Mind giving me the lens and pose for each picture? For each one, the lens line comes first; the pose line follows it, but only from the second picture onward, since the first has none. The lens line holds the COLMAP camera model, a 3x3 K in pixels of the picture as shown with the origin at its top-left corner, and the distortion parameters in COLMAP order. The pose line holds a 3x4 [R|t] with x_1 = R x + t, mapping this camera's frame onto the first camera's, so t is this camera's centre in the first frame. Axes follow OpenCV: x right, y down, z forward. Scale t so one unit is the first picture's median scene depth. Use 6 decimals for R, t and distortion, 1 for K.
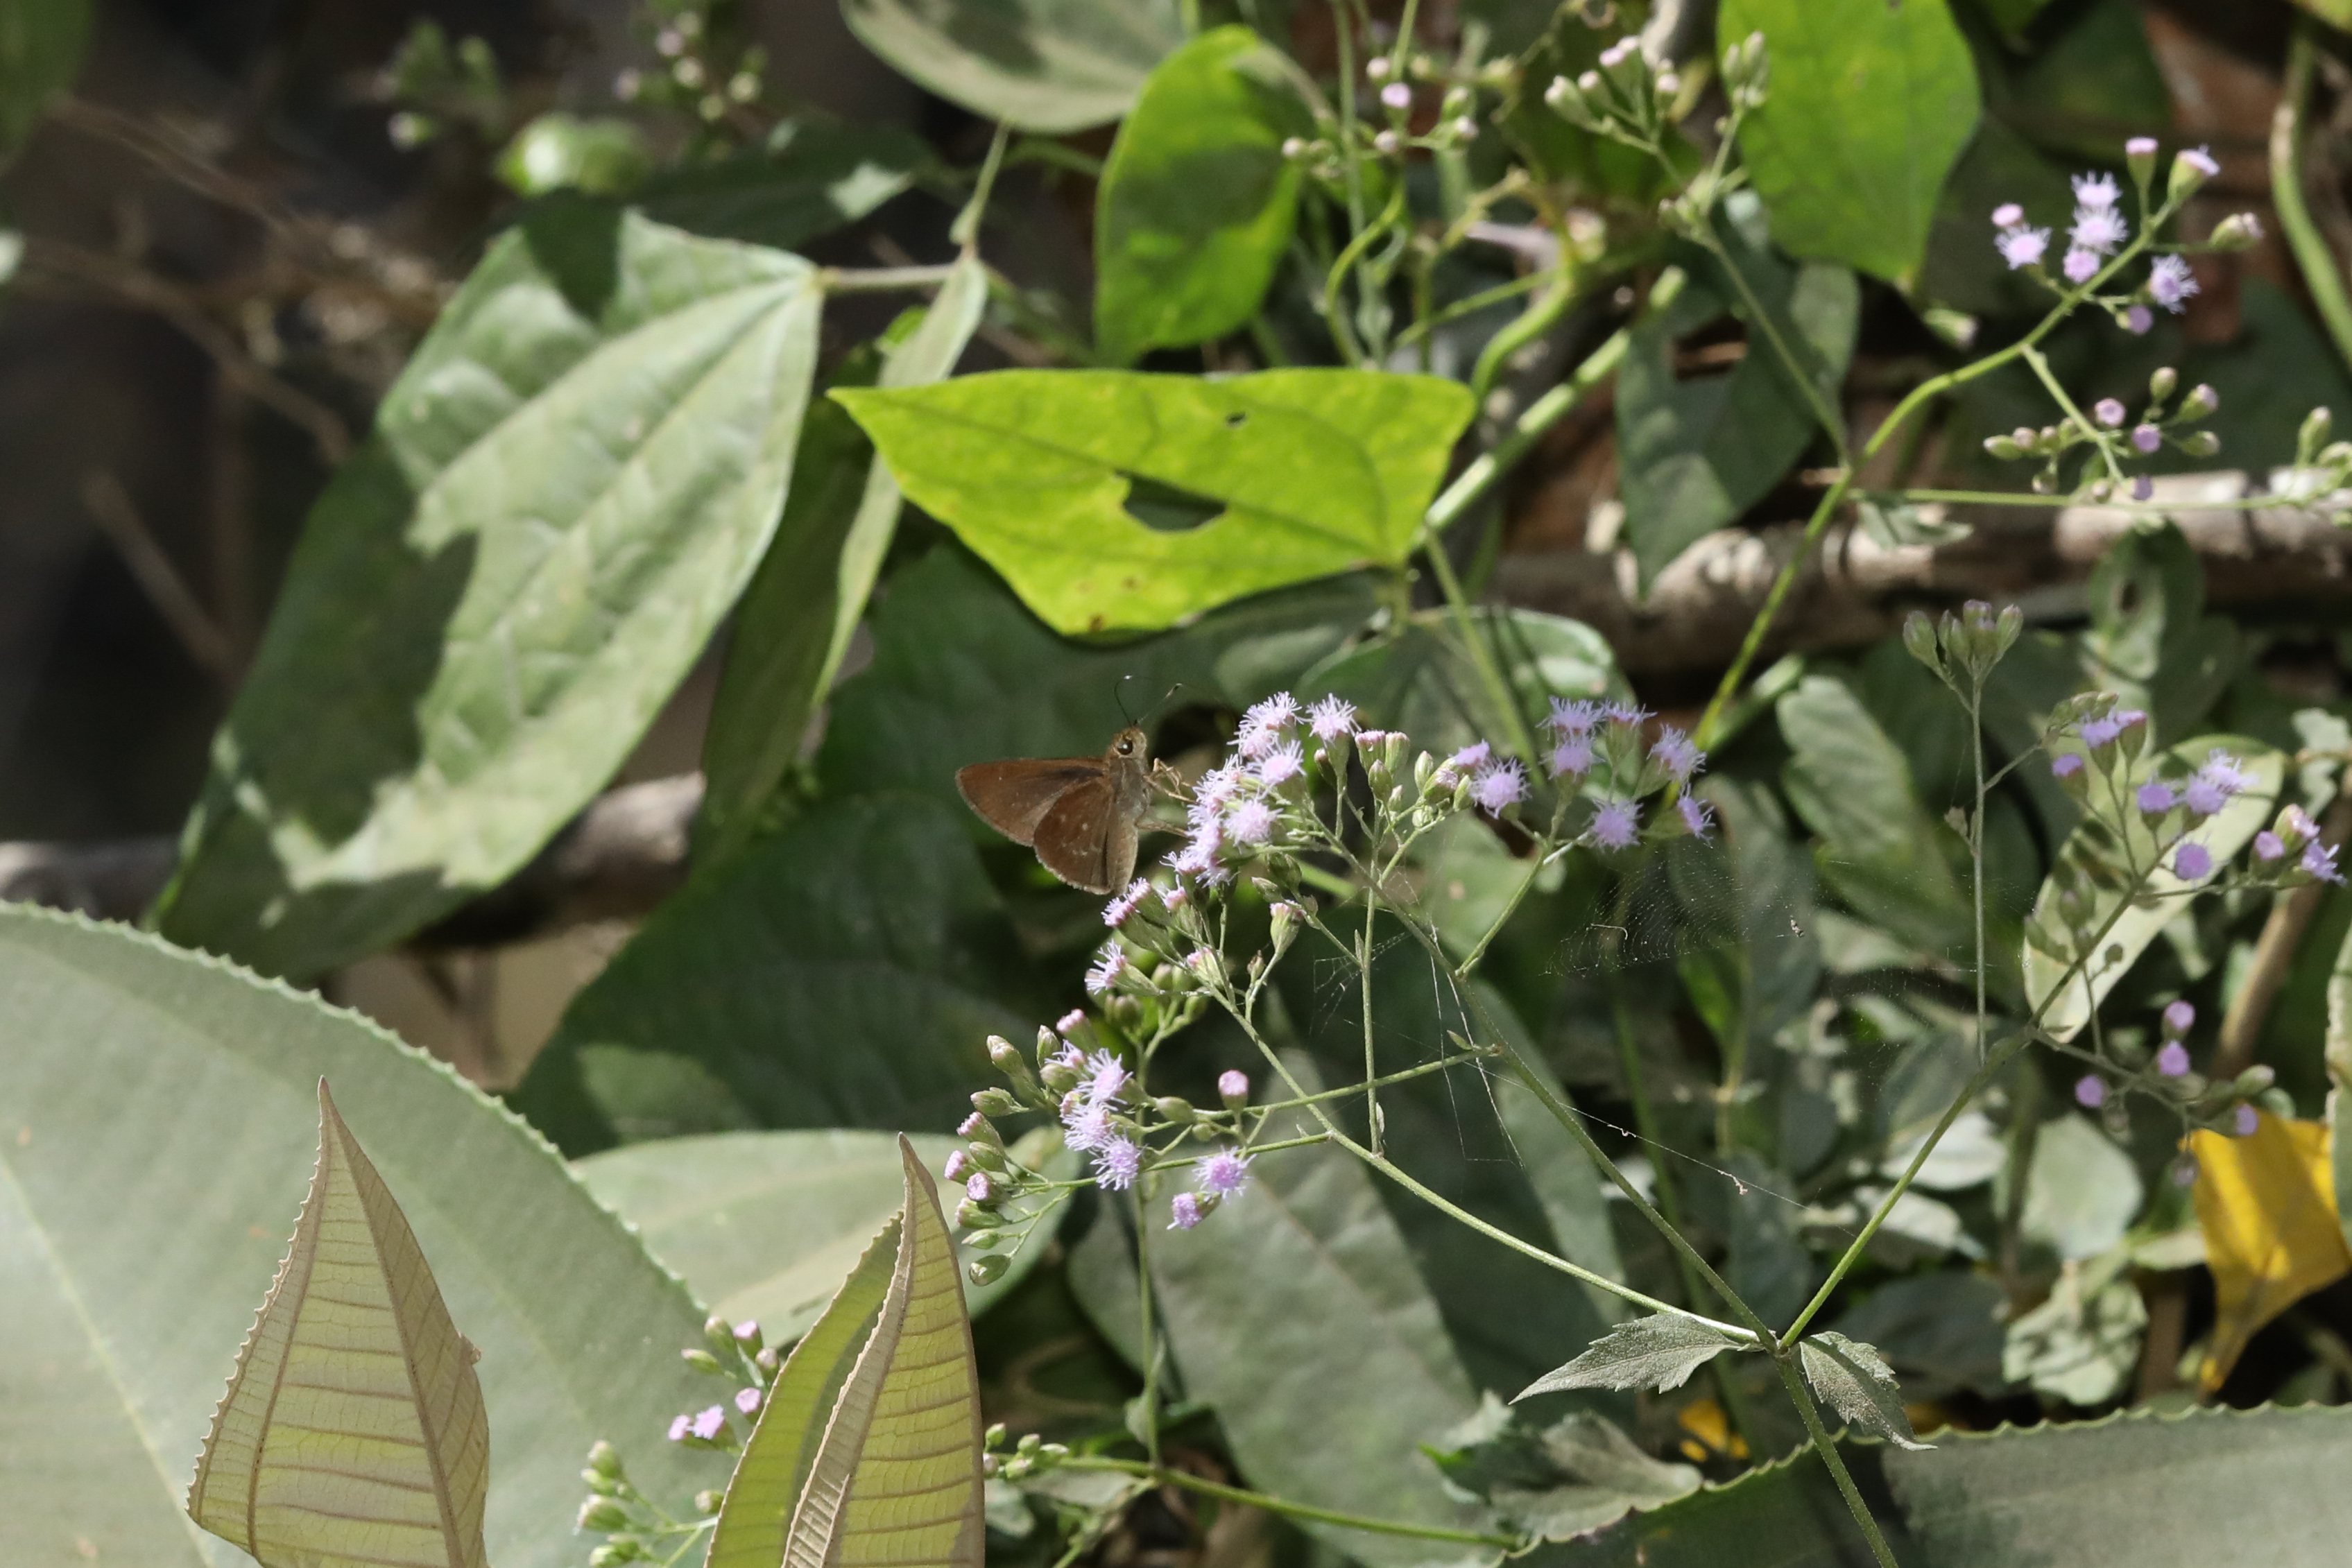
lens RADIAL K [[12685.3, 0, 1176.0], [0, 12685.3, 784.0], [0, 0, 1]] dist [4.835650, -10.985271]
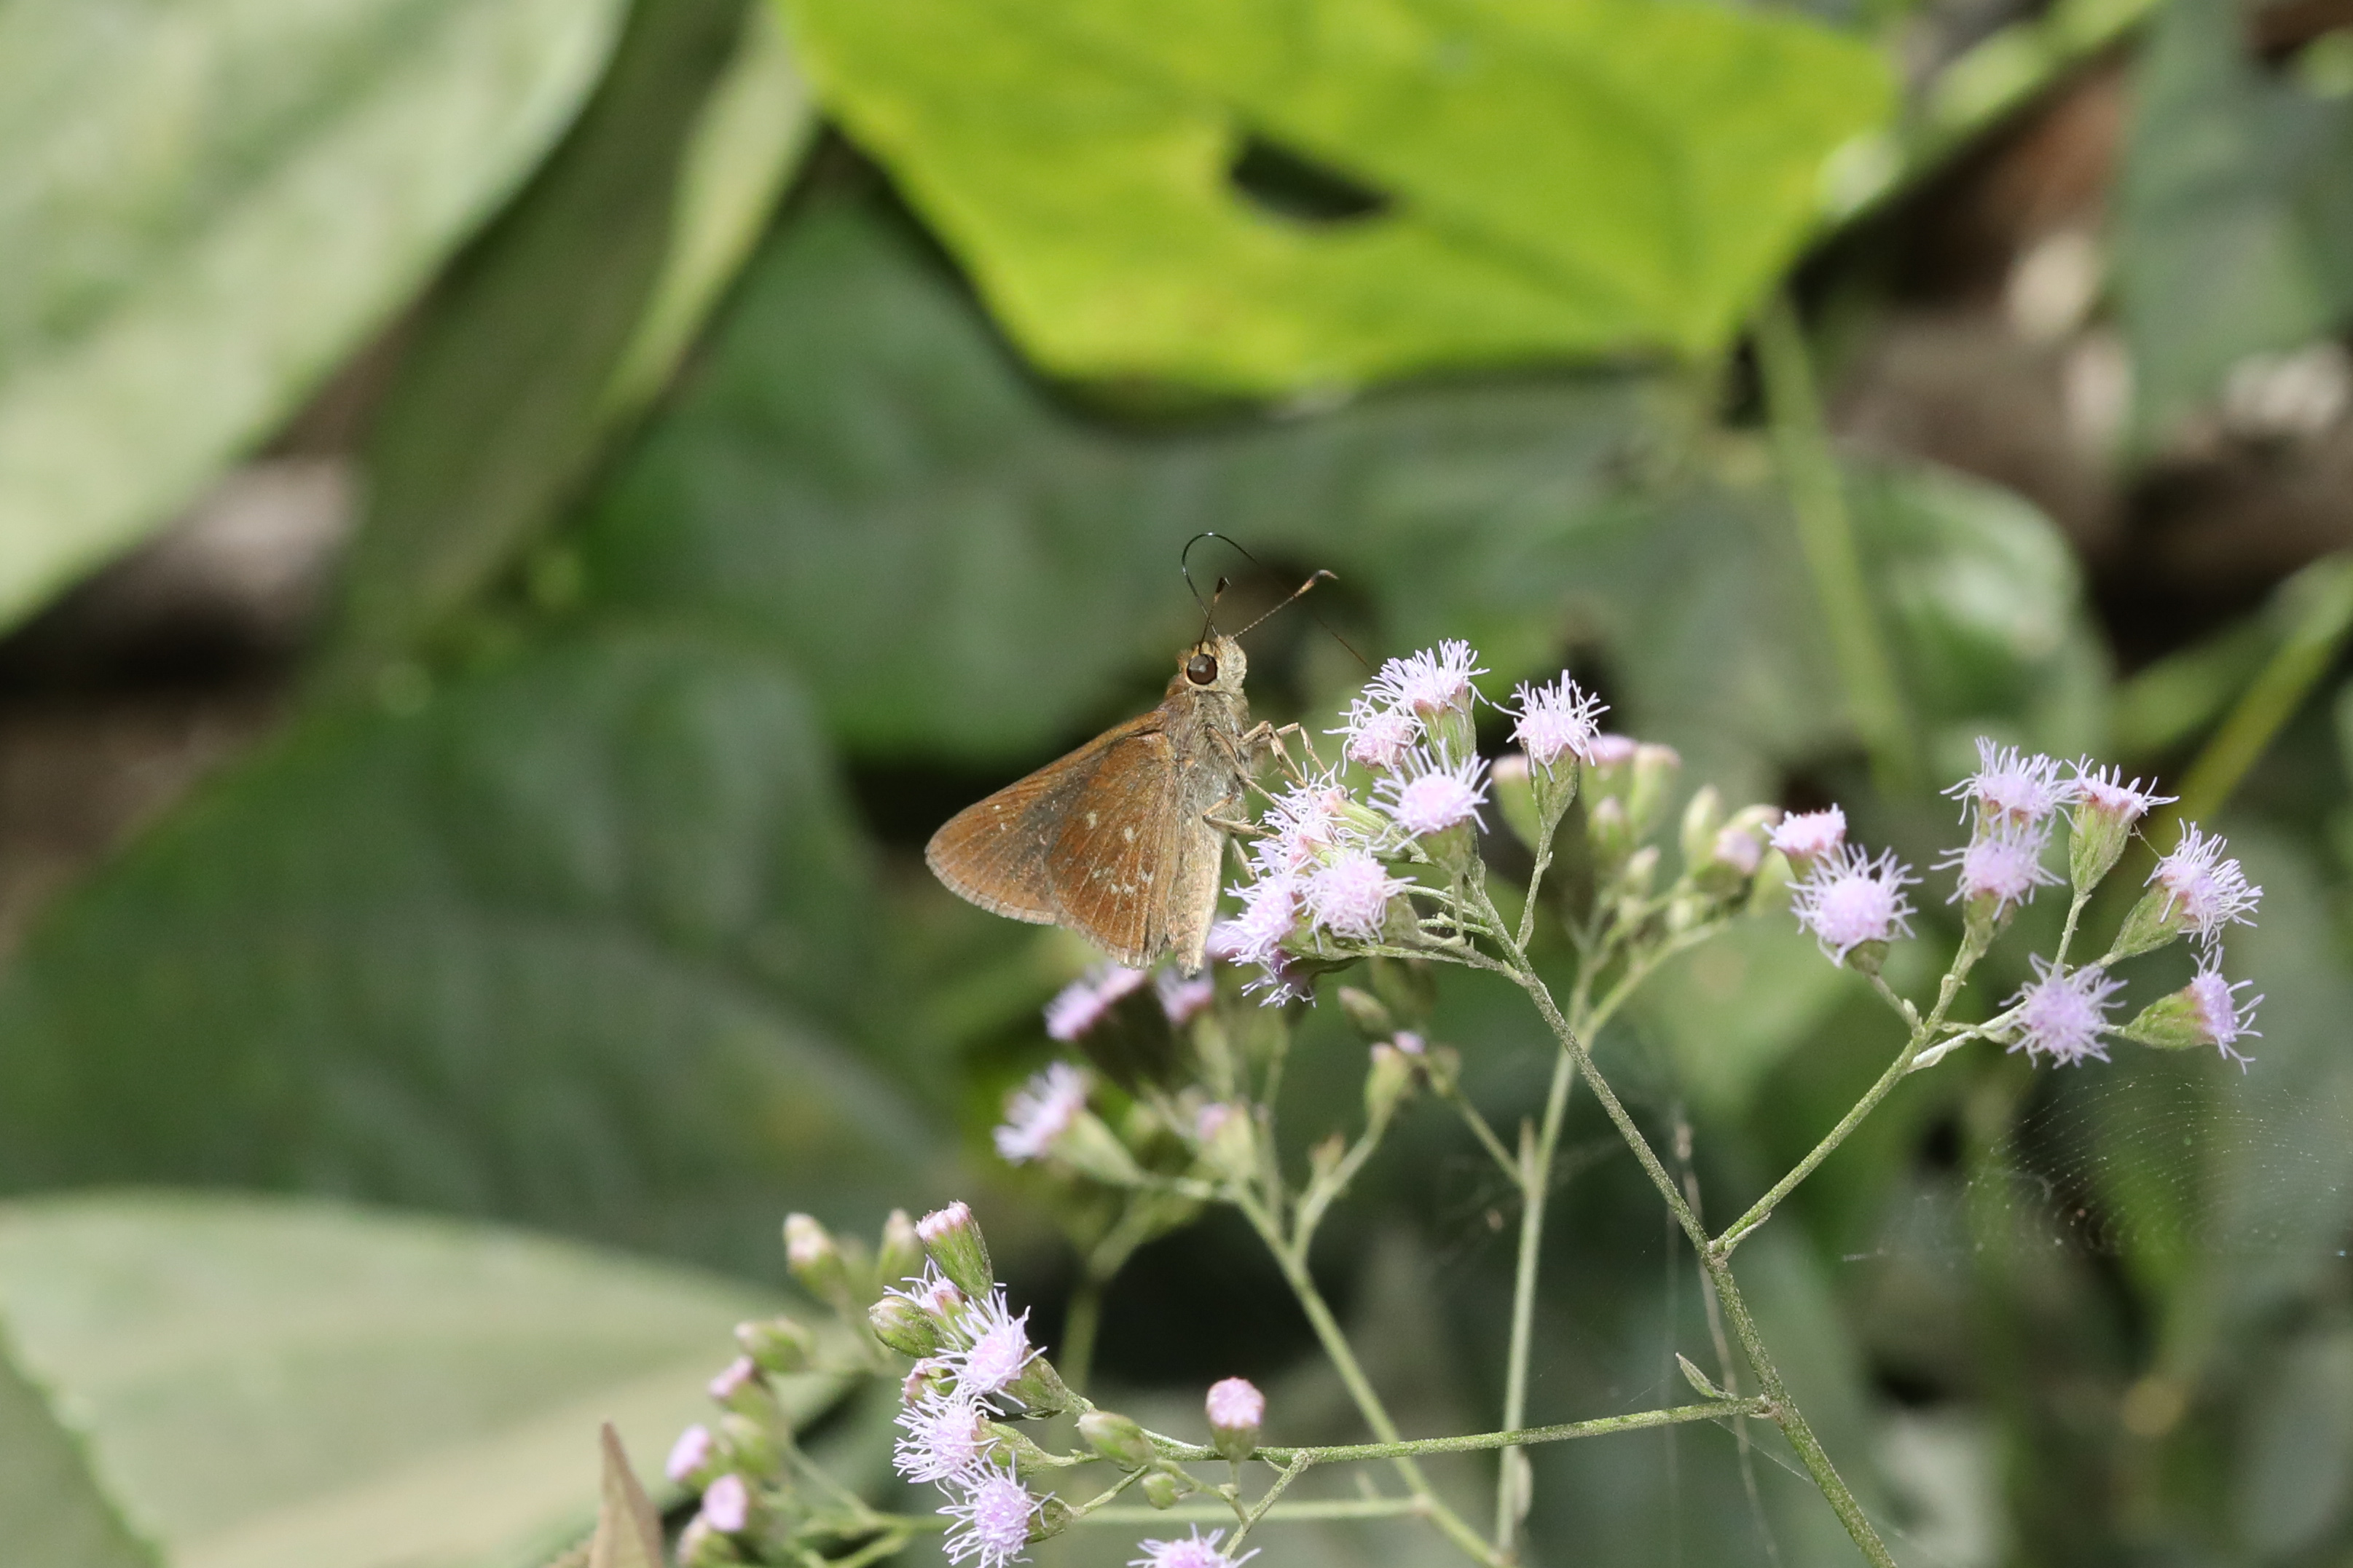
lens RADIAL K [[12114.1, 0, 1177.4], [0, 12114.1, 385.3], [0, 0, 1]] dist [2.115756, 8.802110]
pose [[0.985949, 0.166874, 0.007584, -0.008174], [-0.167005, 0.983675, 0.067025, -0.047147], [0.003725, -0.067349, 0.997723, 0.497616]]
